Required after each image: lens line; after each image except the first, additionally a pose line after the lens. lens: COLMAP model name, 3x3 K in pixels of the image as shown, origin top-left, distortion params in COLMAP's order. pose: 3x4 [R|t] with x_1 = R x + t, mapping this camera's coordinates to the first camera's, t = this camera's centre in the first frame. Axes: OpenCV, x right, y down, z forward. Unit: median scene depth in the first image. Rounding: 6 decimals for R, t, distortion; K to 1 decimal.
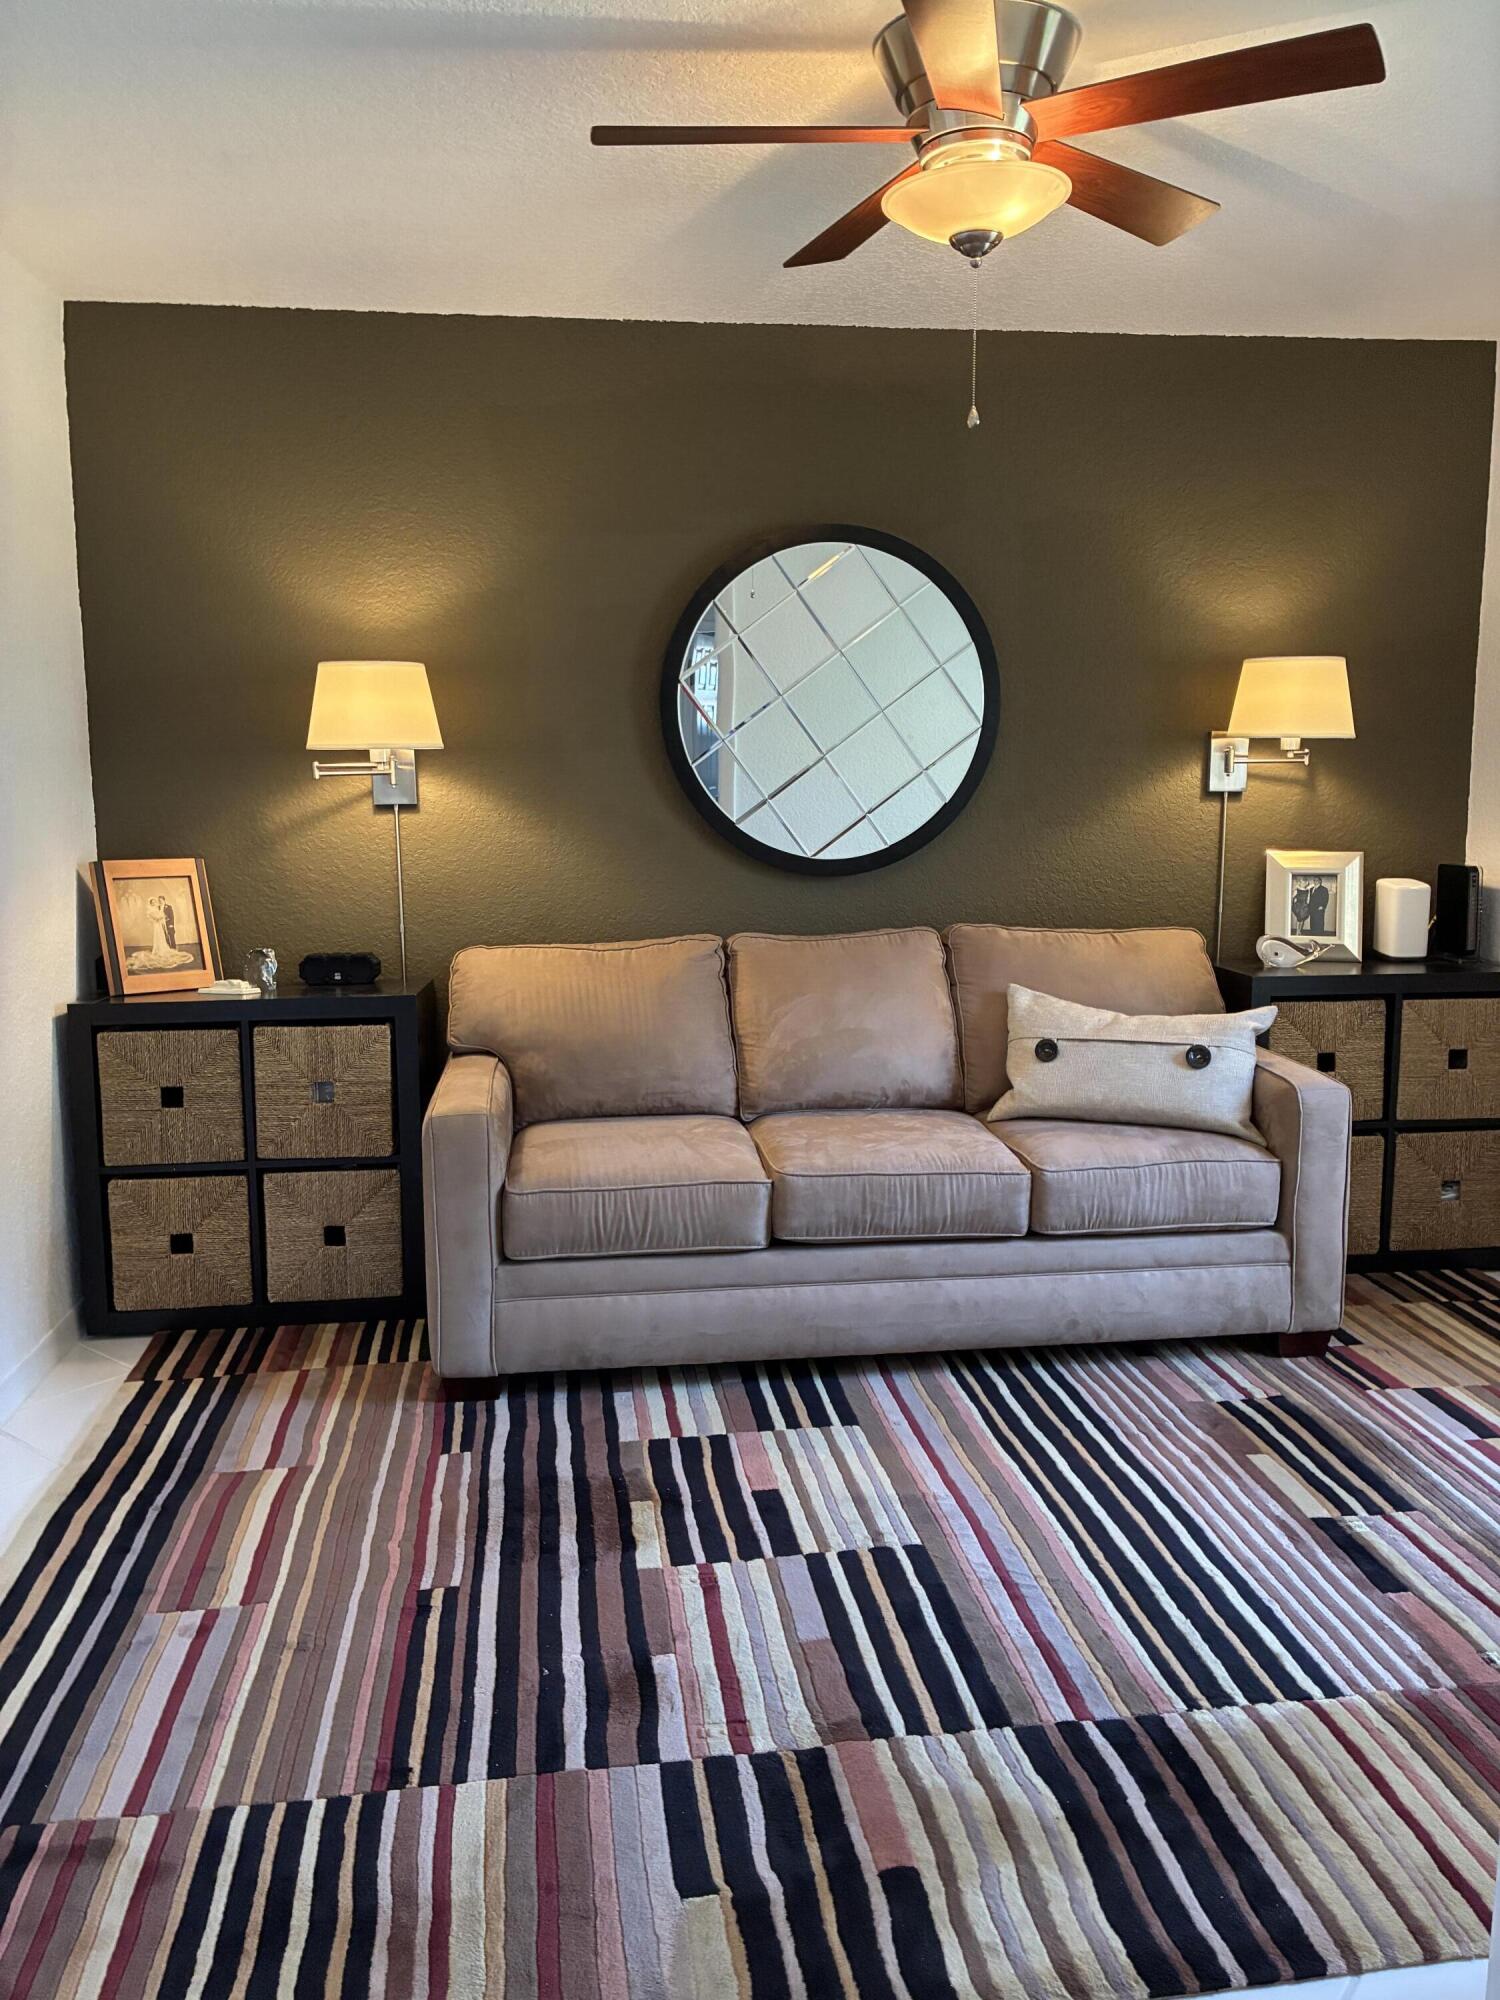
lens RADIAL K [[1510.2, 0, 751.9], [0, 1510.2, 991.8], [0, 0, 1]] dist [0.043742, -0.057827]
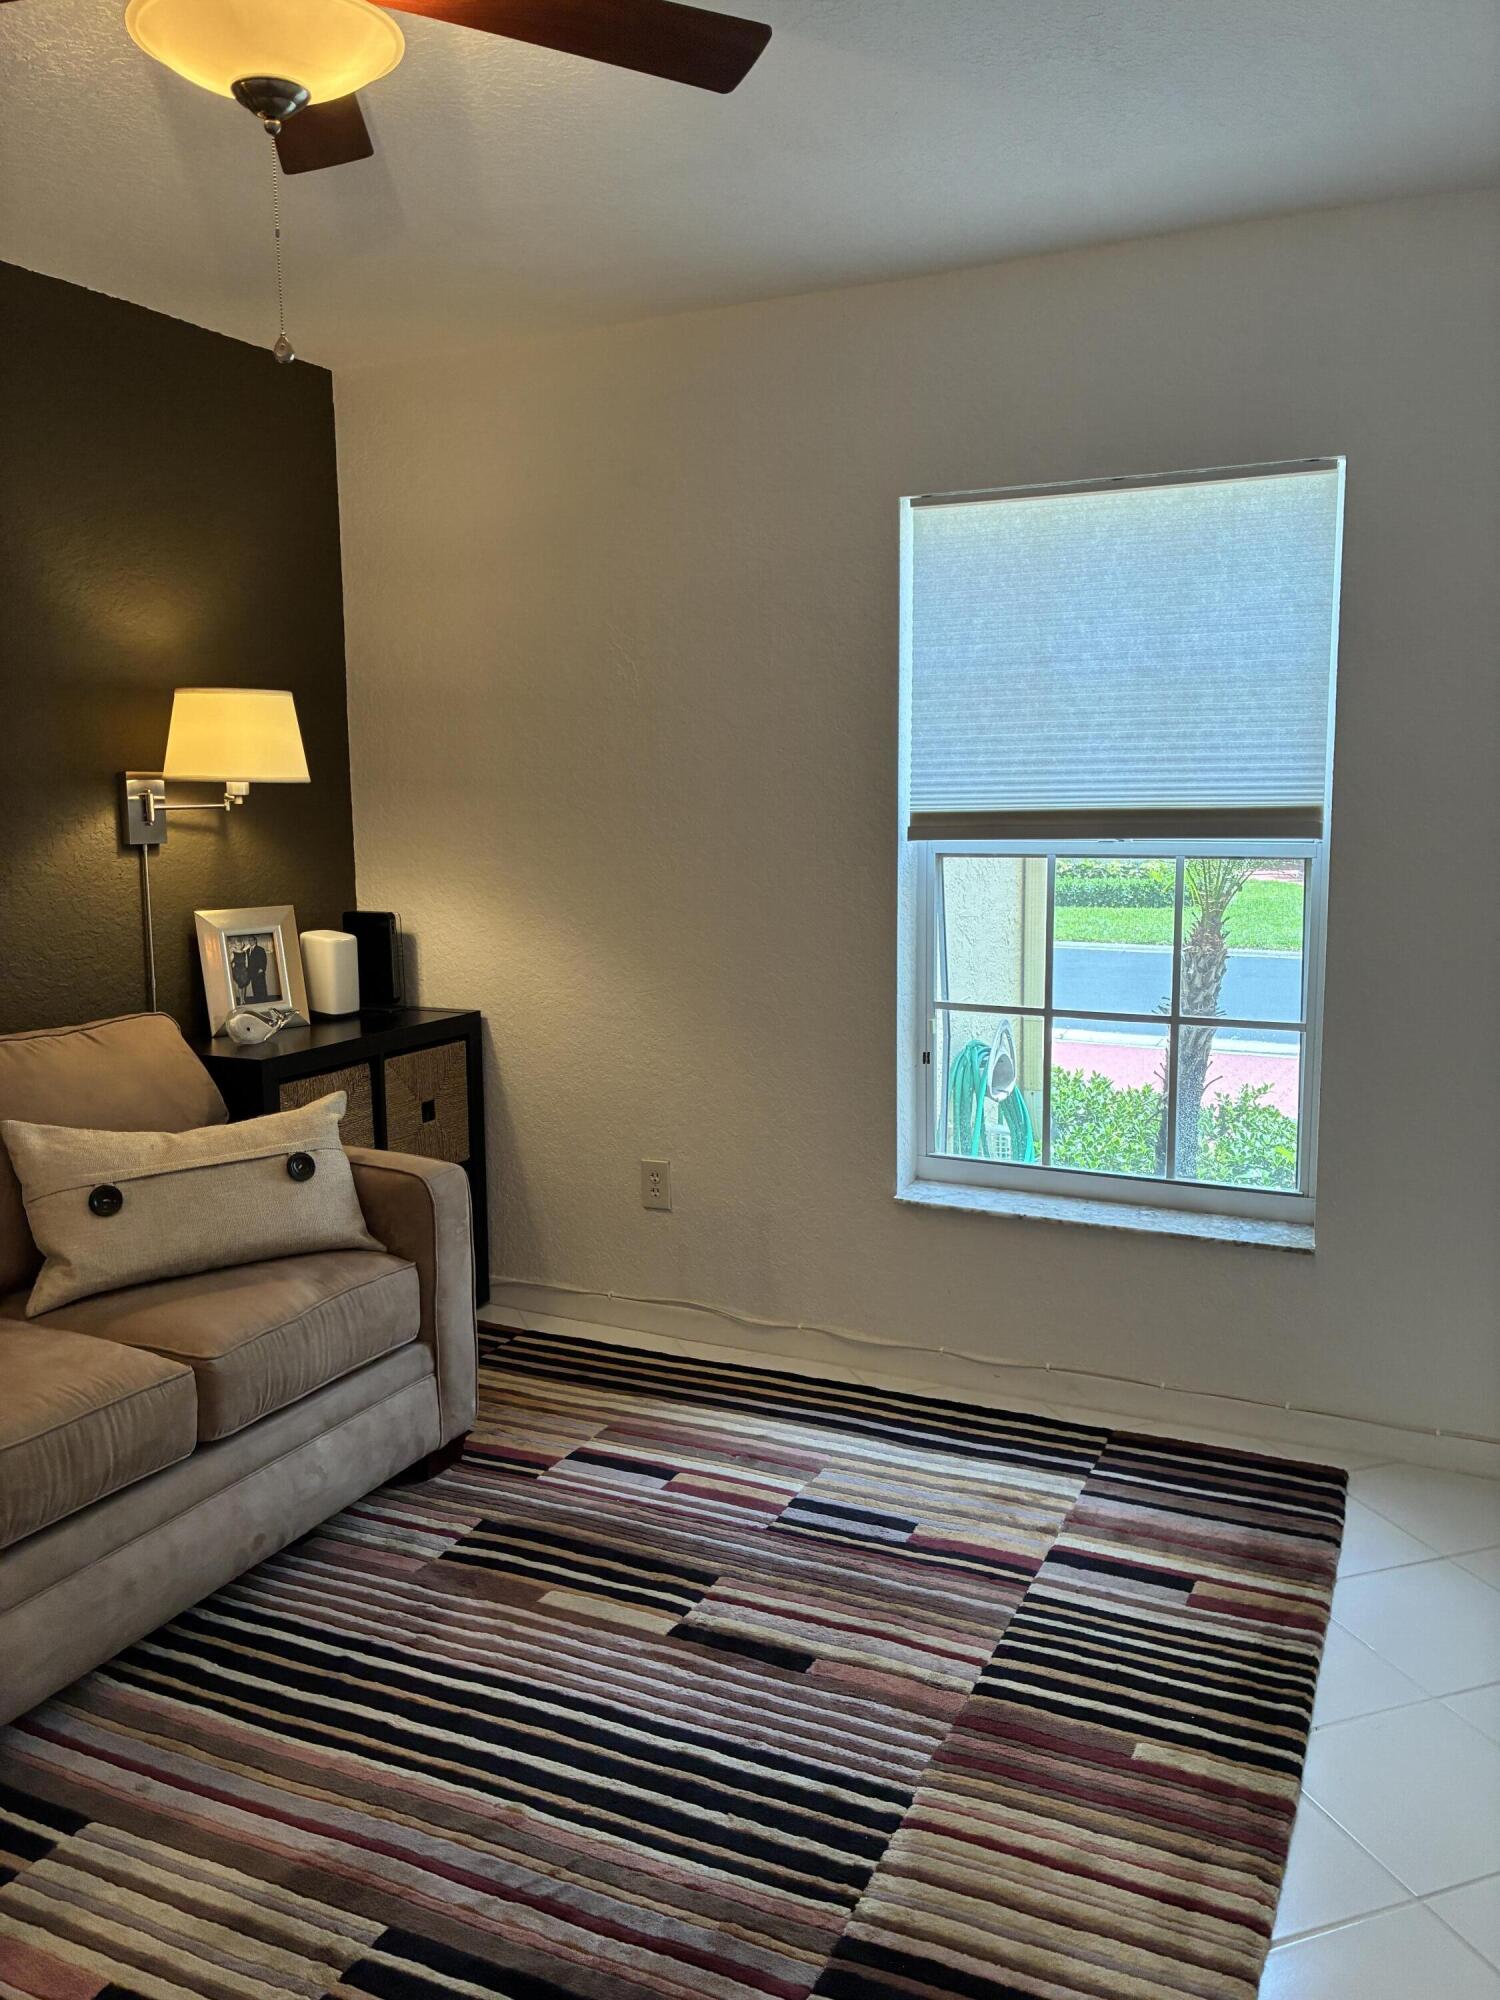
lens RADIAL K [[1510.2, 0, 758.7], [0, 1510.2, 998.9], [0, 0, 1]] dist [0.043742, -0.057827]
pose [[0.534499, -0.117273, 0.836993, -0.271225], [0.123440, 0.990539, 0.059959, -0.070940], [-0.836106, 0.071271, 0.543919, 0.343702]]
